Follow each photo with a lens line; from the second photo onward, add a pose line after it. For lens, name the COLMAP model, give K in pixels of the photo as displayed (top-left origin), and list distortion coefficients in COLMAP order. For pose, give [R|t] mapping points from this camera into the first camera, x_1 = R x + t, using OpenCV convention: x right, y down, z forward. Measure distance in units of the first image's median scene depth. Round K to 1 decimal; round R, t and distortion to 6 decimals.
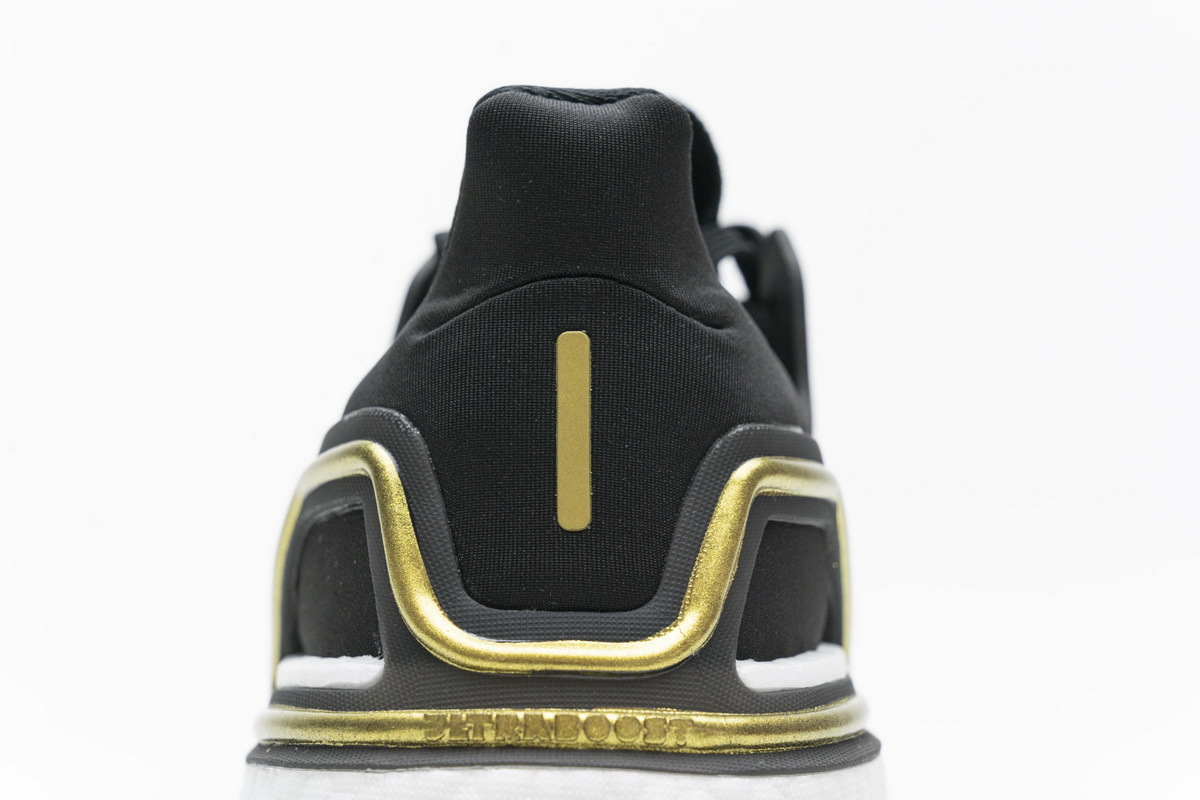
lens RADIAL K [[2455.4, 0, 603.1], [0, 2455.4, 395.7], [0, 0, 1]] dist [-0.401519, 0.000000]
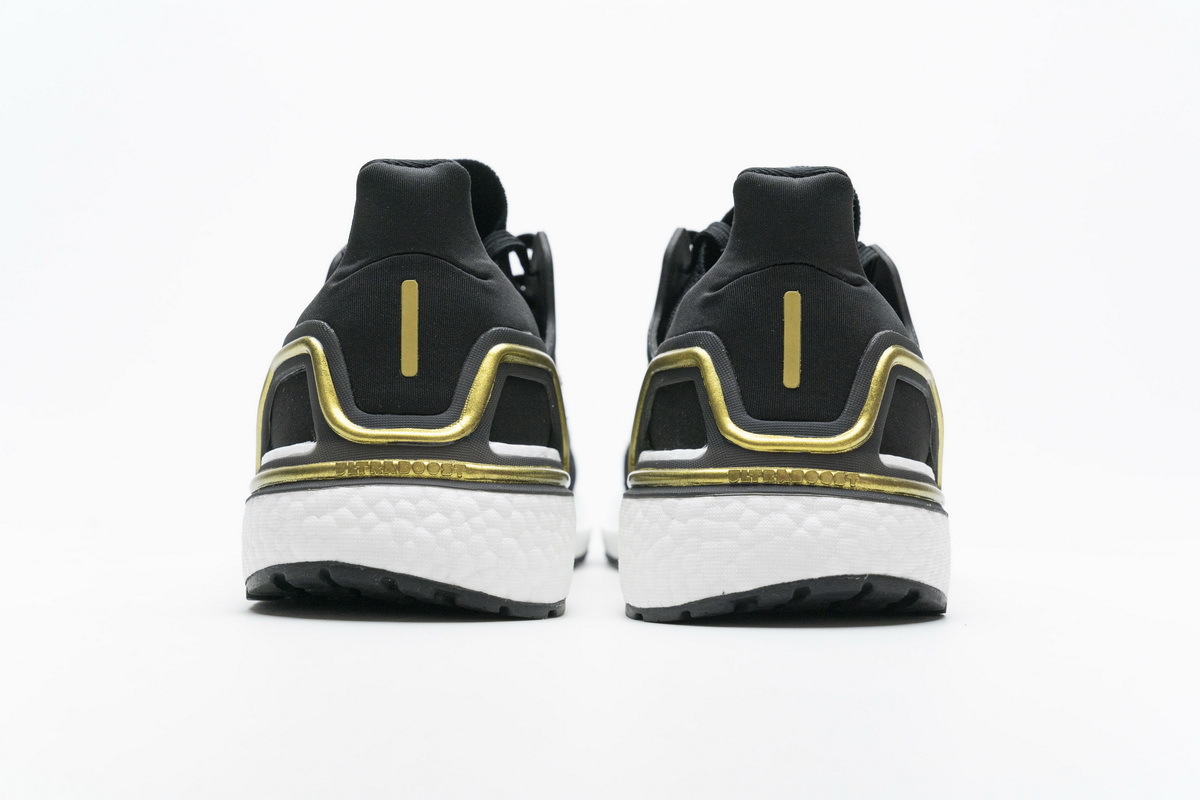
lens RADIAL K [[2455.4, 0, 602.9], [0, 2455.4, 400.2], [0, 0, 1]] dist [-0.401519, 0.000000]
pose [[0.999536, -0.004860, 0.030057, 0.086828], [0.005207, 0.999921, -0.011479, 0.097809], [-0.029999, 0.011631, 0.999482, -1.031411]]
